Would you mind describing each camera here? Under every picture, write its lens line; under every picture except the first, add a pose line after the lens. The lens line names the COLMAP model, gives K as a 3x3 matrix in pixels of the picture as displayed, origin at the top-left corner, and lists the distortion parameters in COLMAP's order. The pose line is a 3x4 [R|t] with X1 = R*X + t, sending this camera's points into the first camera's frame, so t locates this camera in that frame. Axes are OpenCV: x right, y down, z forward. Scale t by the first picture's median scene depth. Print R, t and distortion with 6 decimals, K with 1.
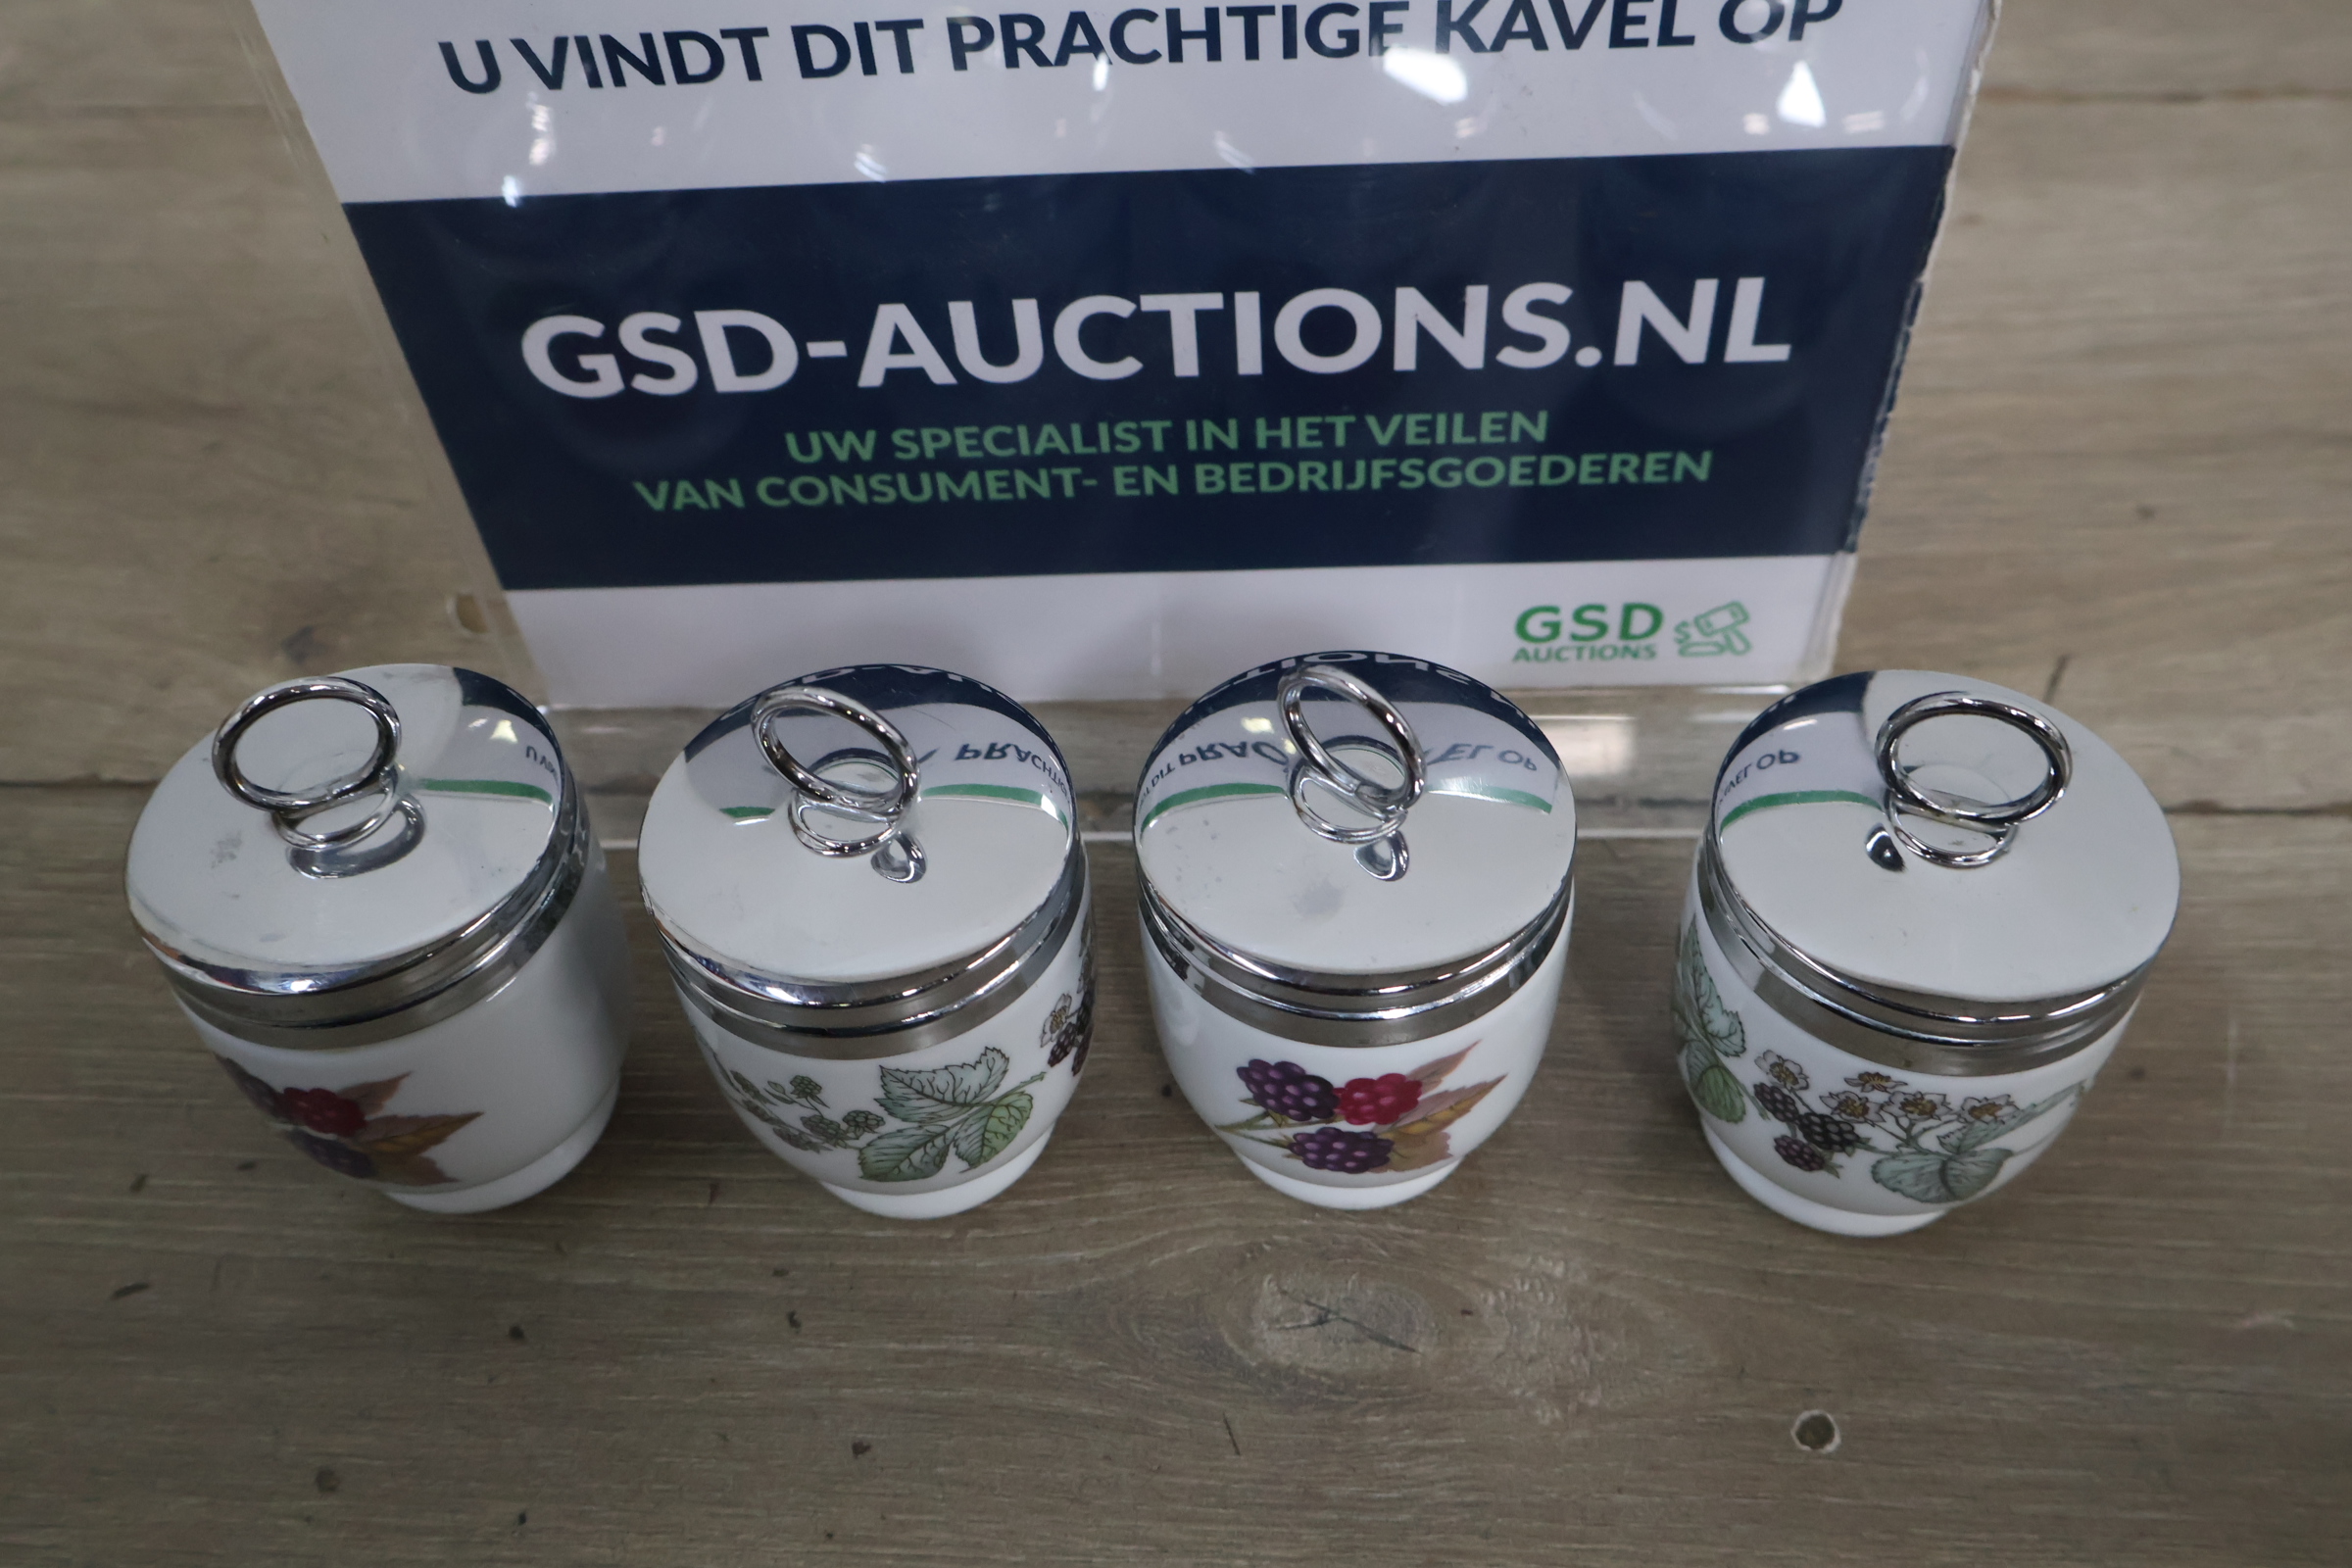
lens RADIAL K [[2293.1, 0, 1181.9], [0, 2293.1, 782.6], [0, 0, 1]] dist [0.040508, 0.000000]
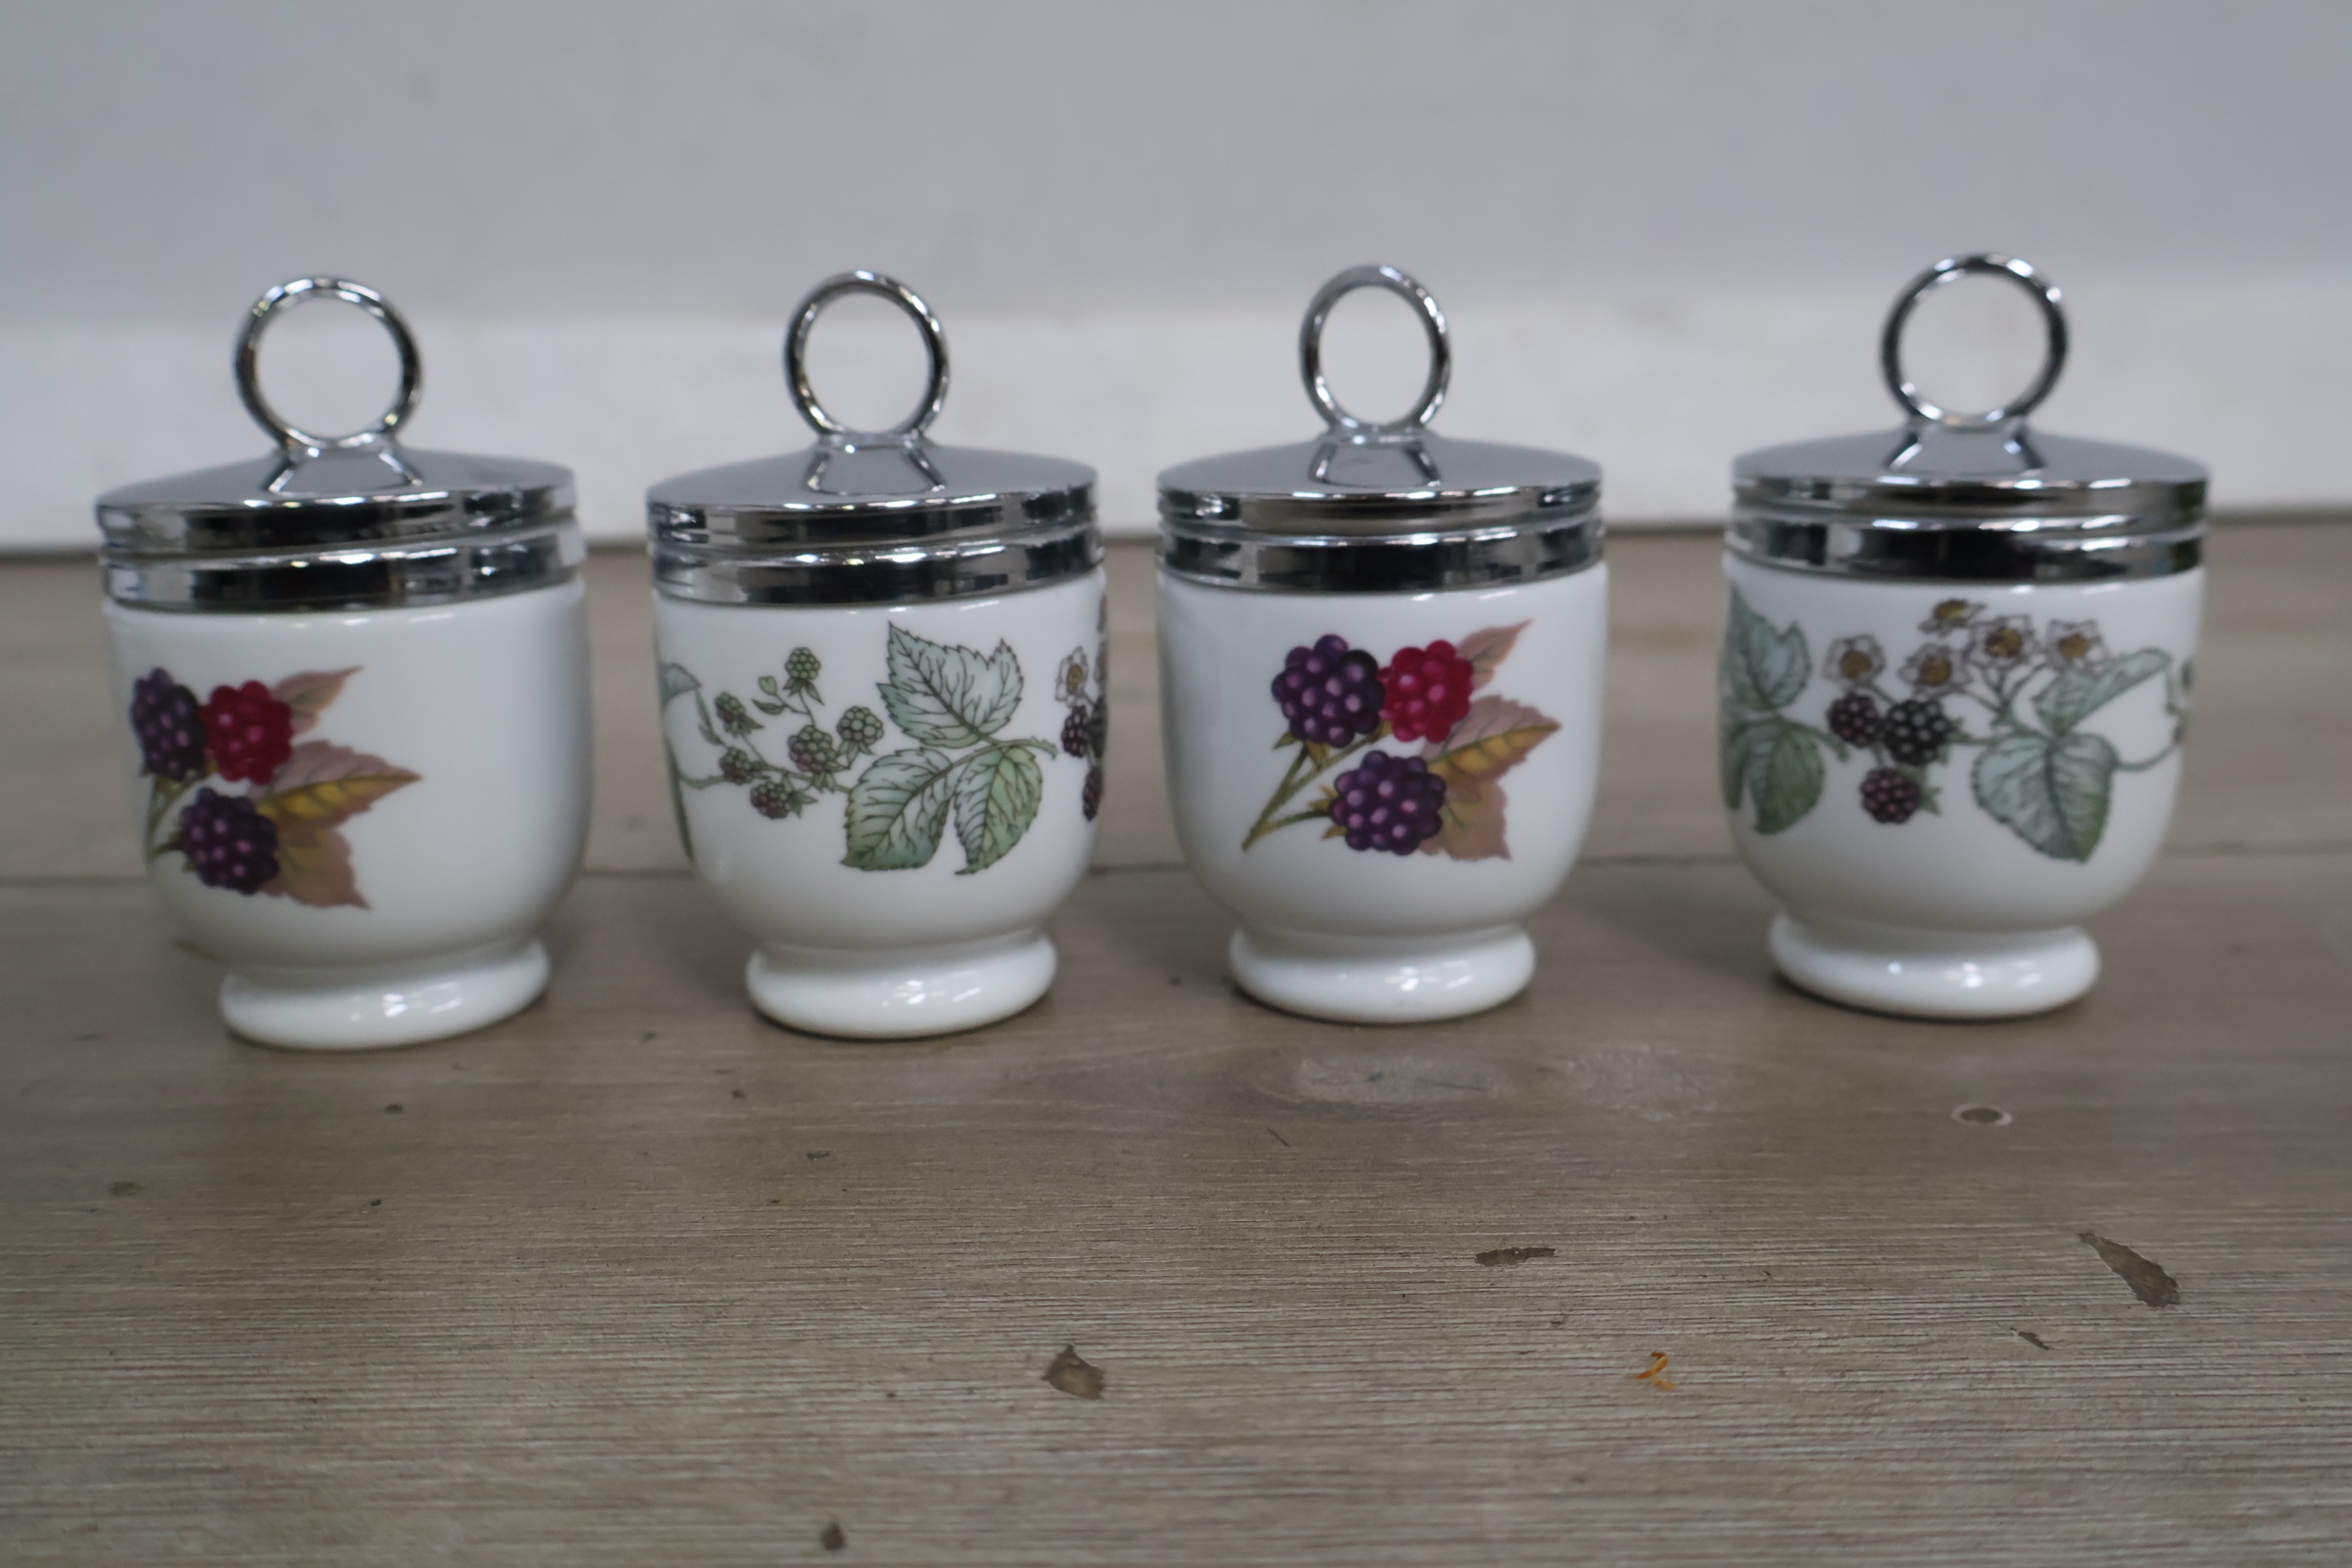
lens RADIAL K [[2293.1, 0, 1186.3], [0, 2293.1, 795.4], [0, 0, 1]] dist [0.040508, 0.000000]
pose [[0.998534, 0.012867, 0.052568, -0.057827], [0.022535, 0.784269, -0.620011, 0.726161], [-0.049205, 0.620287, 0.782830, 0.305353]]
